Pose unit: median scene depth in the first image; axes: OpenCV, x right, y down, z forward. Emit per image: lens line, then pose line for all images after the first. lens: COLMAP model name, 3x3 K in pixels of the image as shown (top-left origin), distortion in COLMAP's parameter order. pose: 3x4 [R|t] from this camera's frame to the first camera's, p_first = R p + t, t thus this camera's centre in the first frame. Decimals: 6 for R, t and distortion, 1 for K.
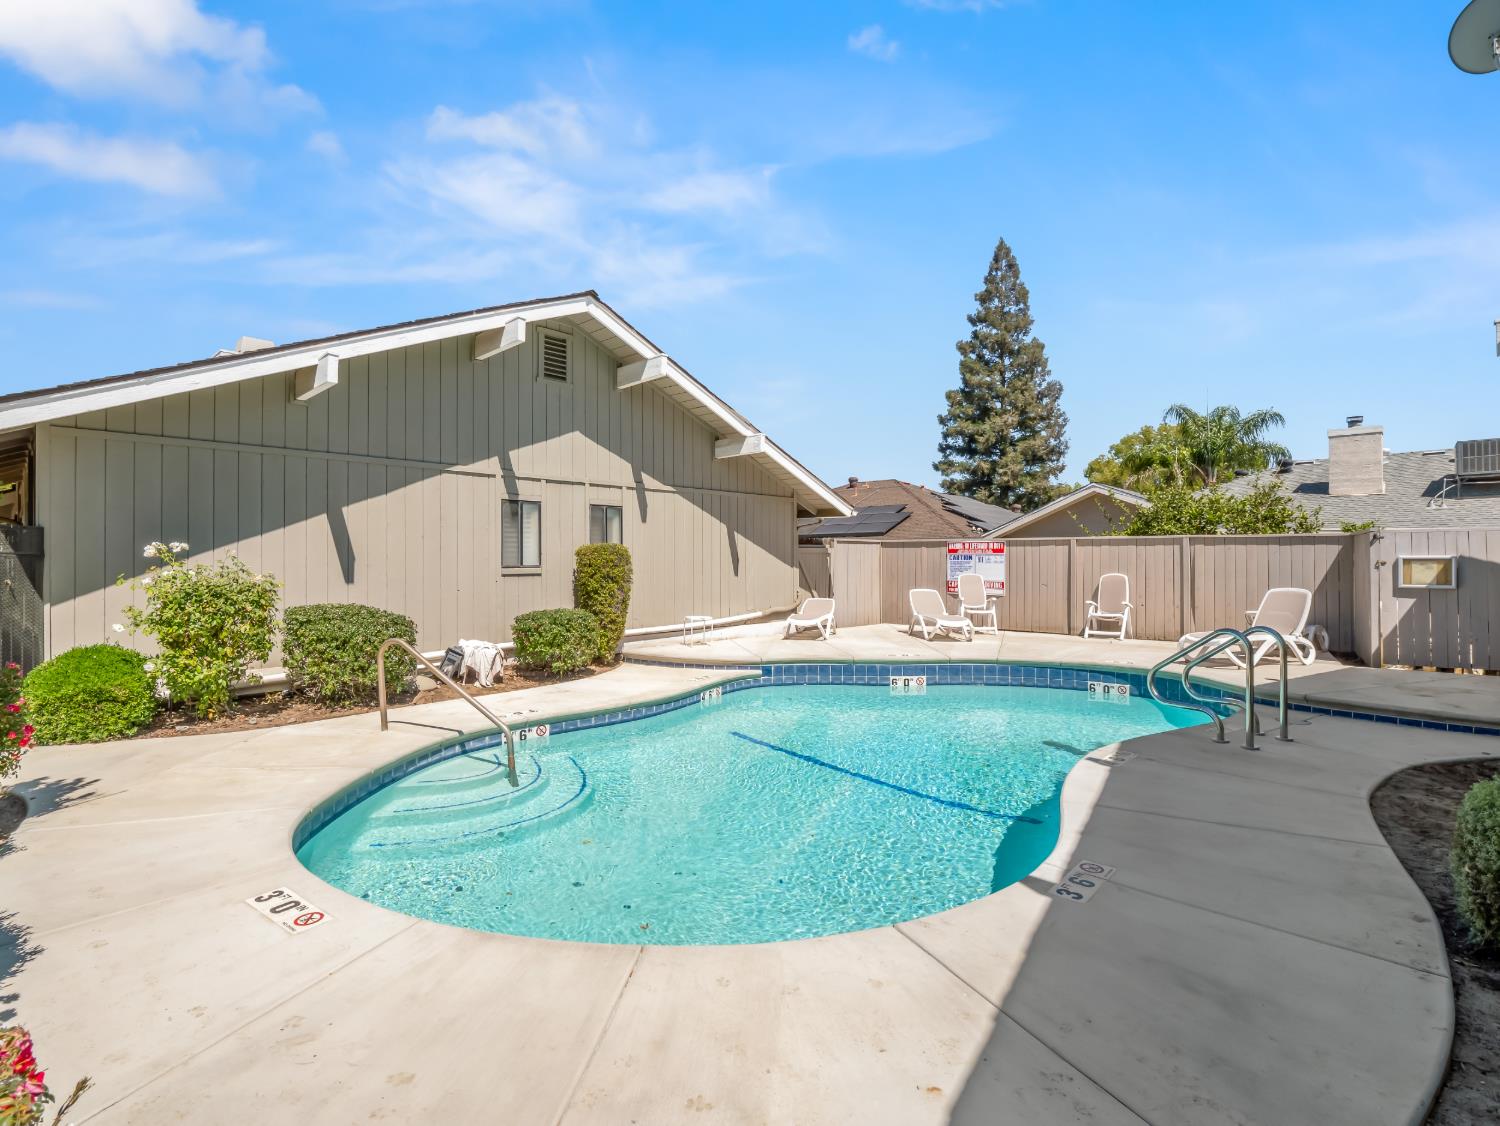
lens RADIAL K [[723.0, 0, 749.1], [0, 723.0, 560.5], [0, 0, 1]] dist [-0.016949, -0.000574]
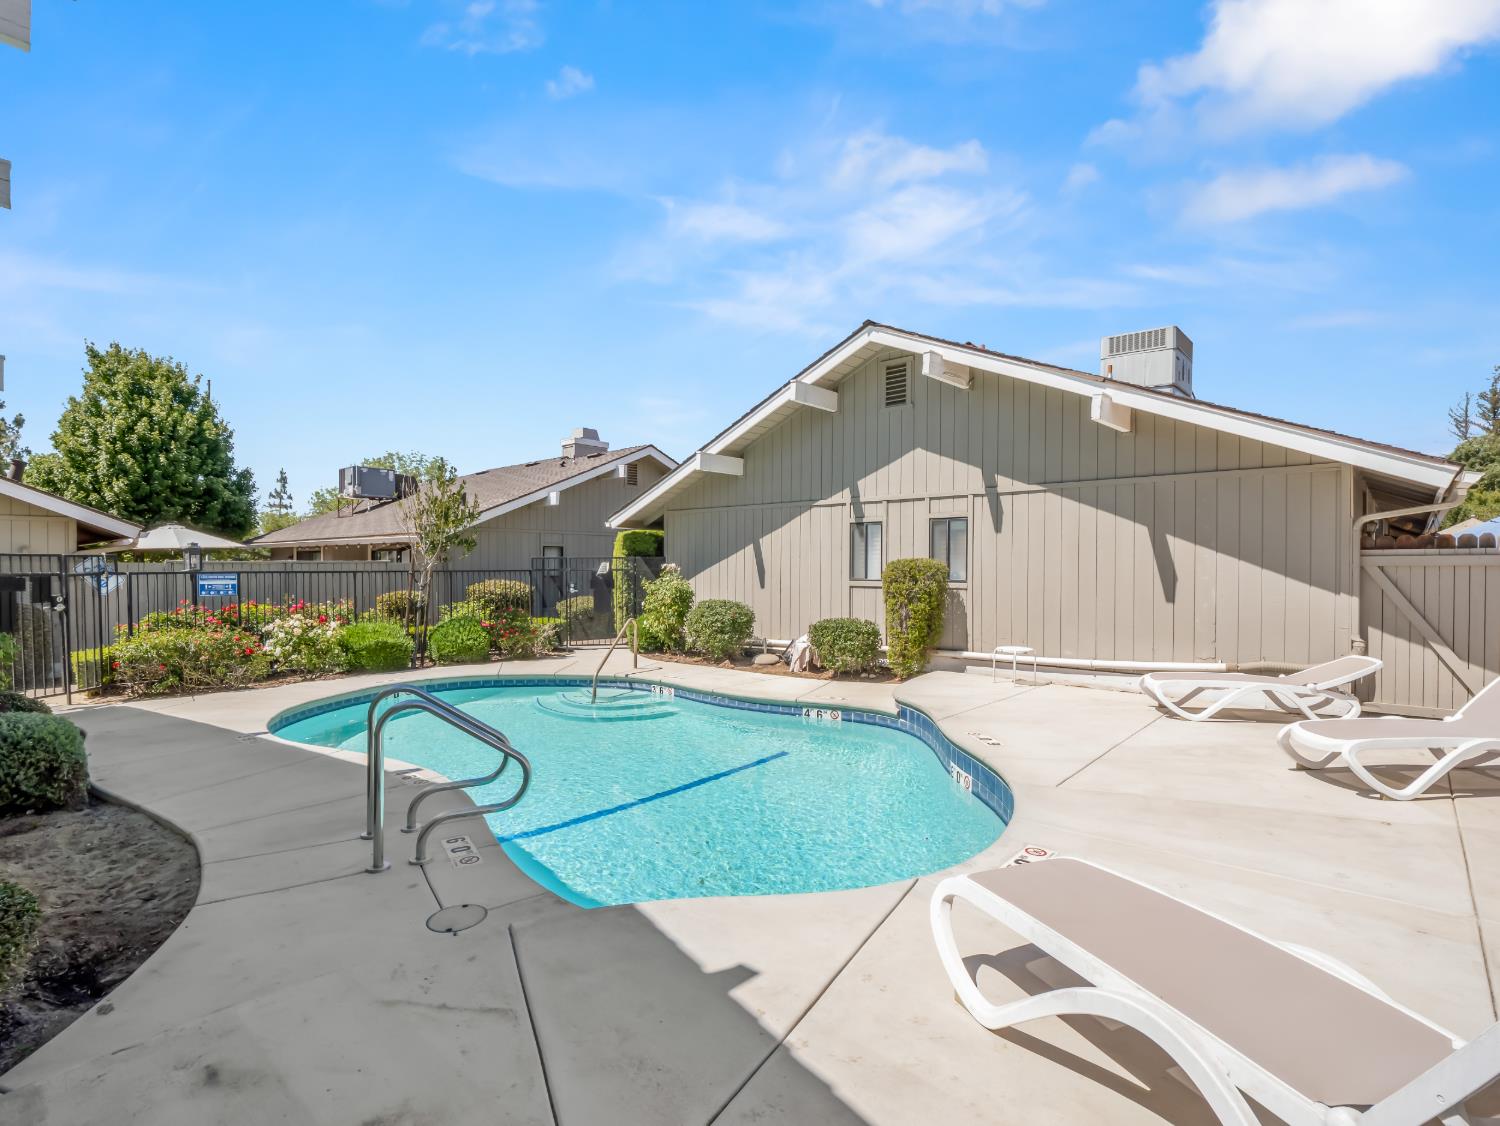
lens RADIAL K [[723.0, 0, 749.1], [0, 723.0, 560.5], [0, 0, 1]] dist [-0.016949, -0.000574]
pose [[0.005214, -0.010801, -0.999928, 0.711792], [-0.006390, 0.999921, -0.010834, -0.007918], [0.999966, 0.006446, 0.005144, 0.697662]]
